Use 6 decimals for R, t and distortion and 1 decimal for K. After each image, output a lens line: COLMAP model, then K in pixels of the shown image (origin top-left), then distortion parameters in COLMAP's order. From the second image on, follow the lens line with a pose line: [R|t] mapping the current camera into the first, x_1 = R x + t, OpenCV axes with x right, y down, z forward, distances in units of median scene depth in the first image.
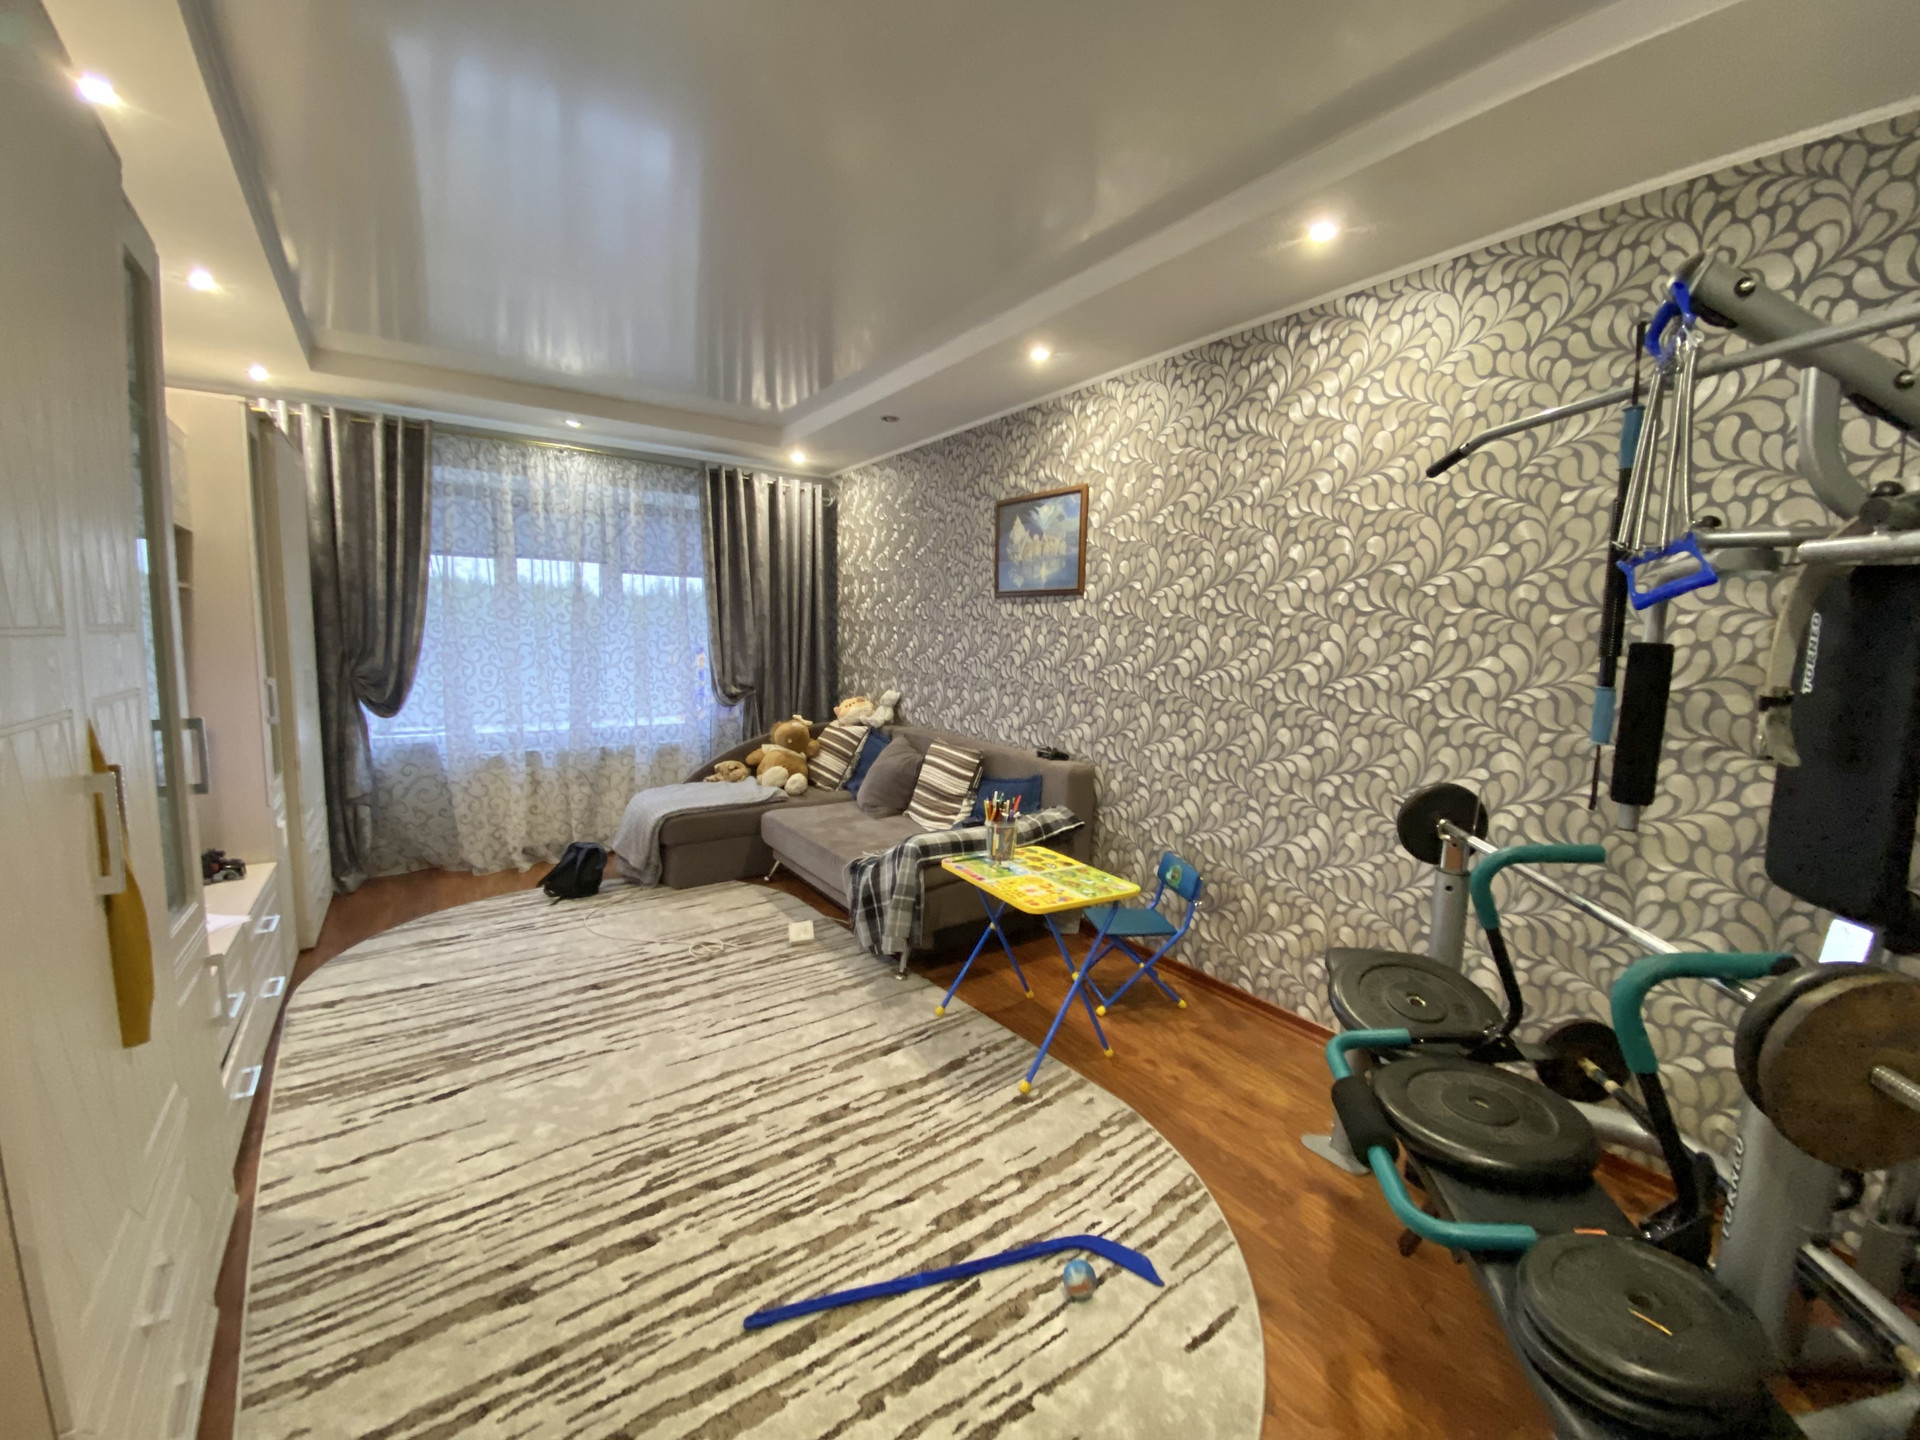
lens RADIAL K [[782.5, 0, 970.6], [0, 782.5, 714.1], [0, 0, 1]] dist [0.034850, -0.000600]
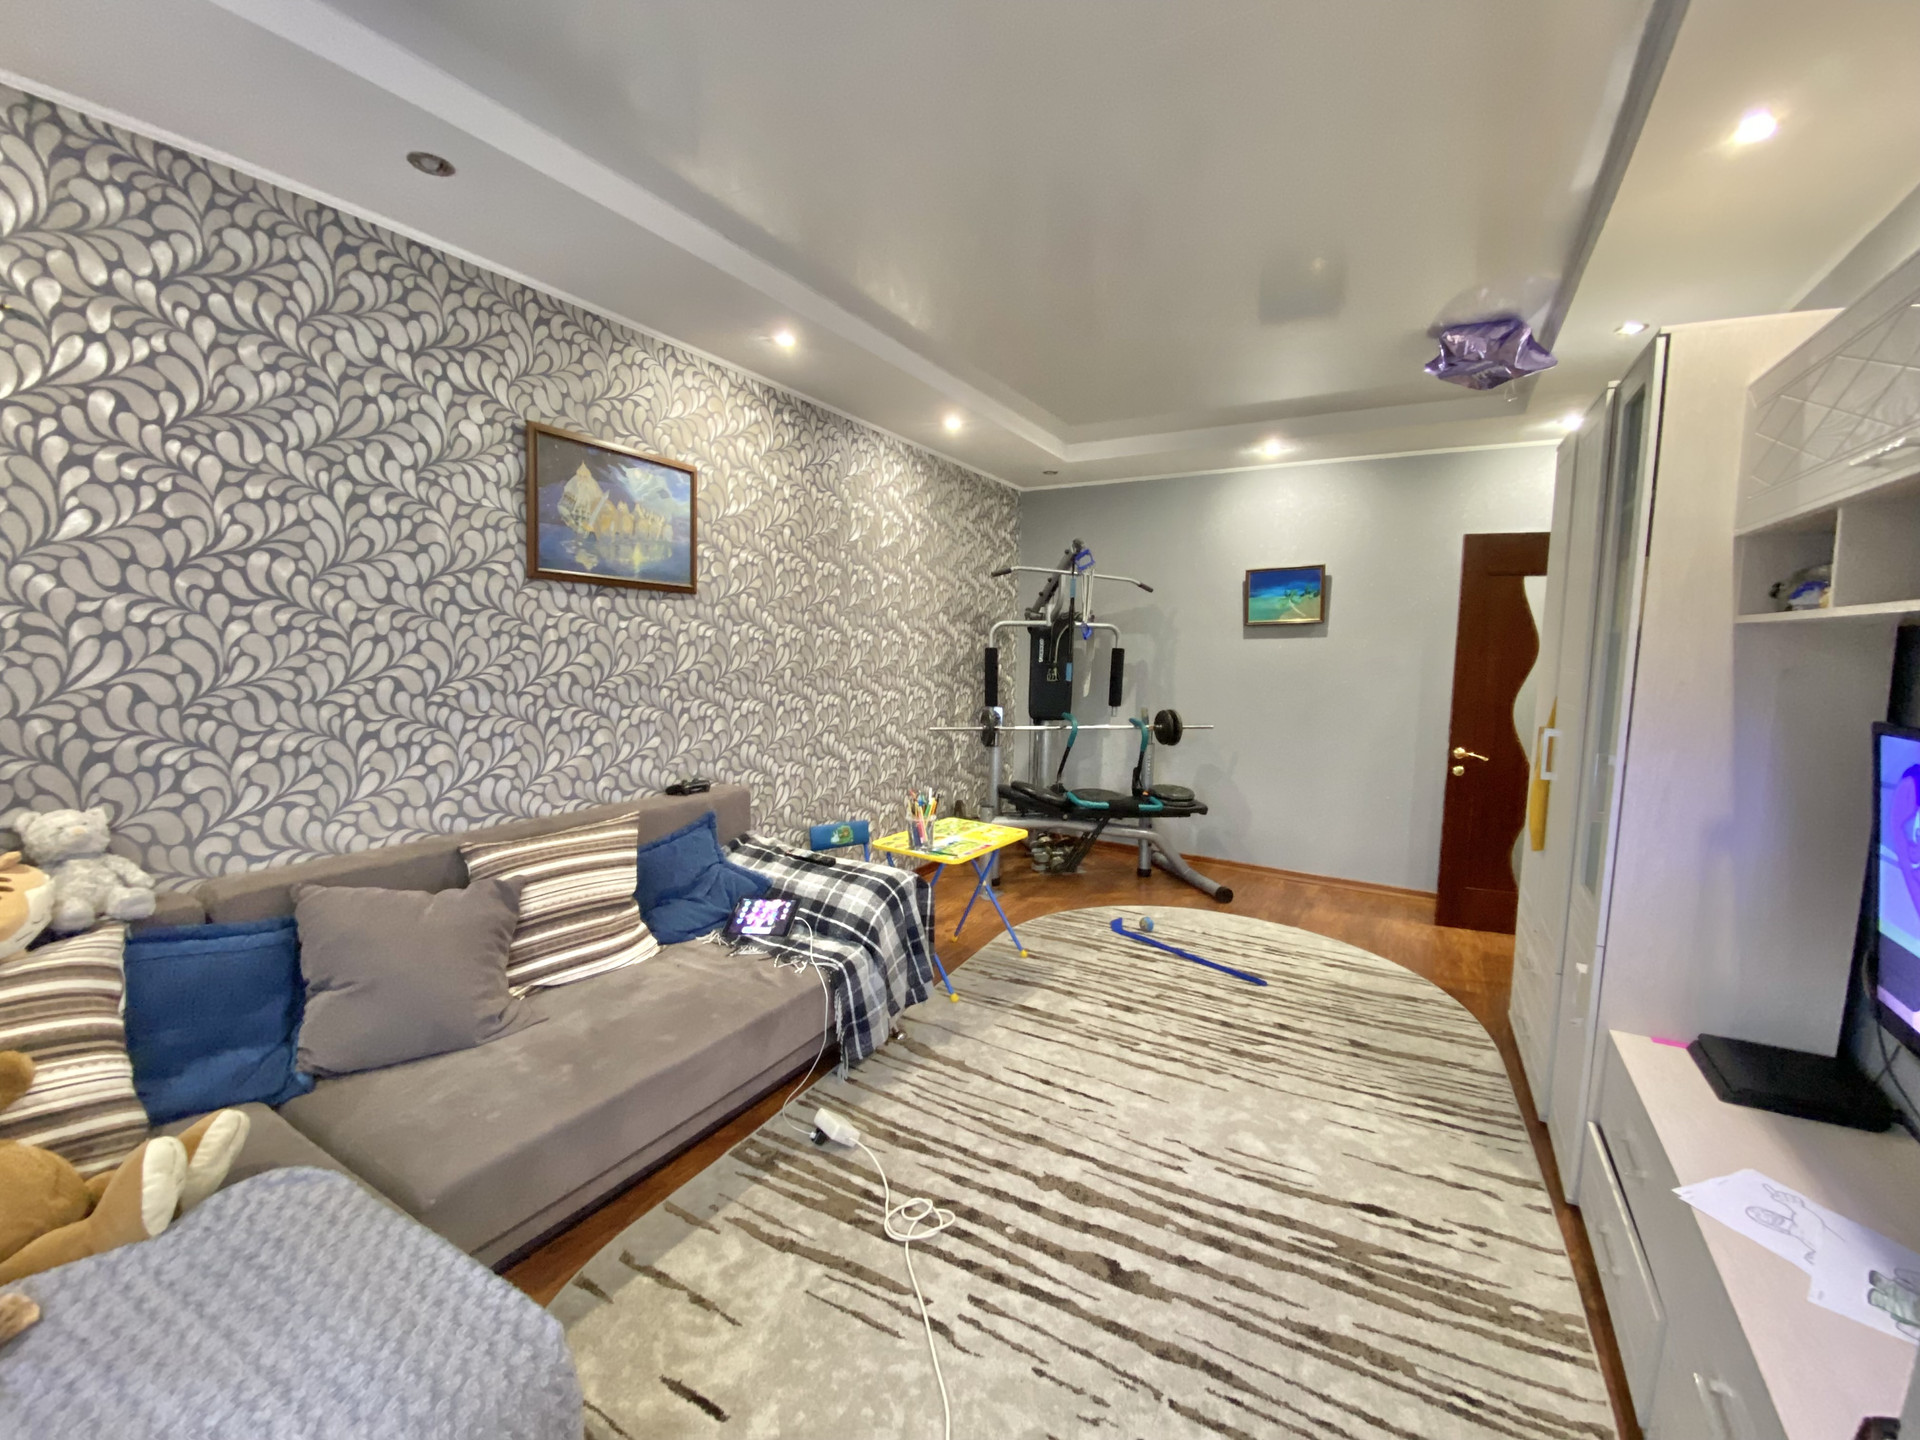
lens RADIAL K [[782.5, 0, 971.2], [0, 782.5, 723.0], [0, 0, 1]] dist [0.034850, -0.000600]
pose [[-0.418027, -0.114210, 0.901227, -0.831838], [0.078486, 0.983815, 0.161081, -0.139051], [-0.905038, 0.138070, -0.402297, 1.165924]]
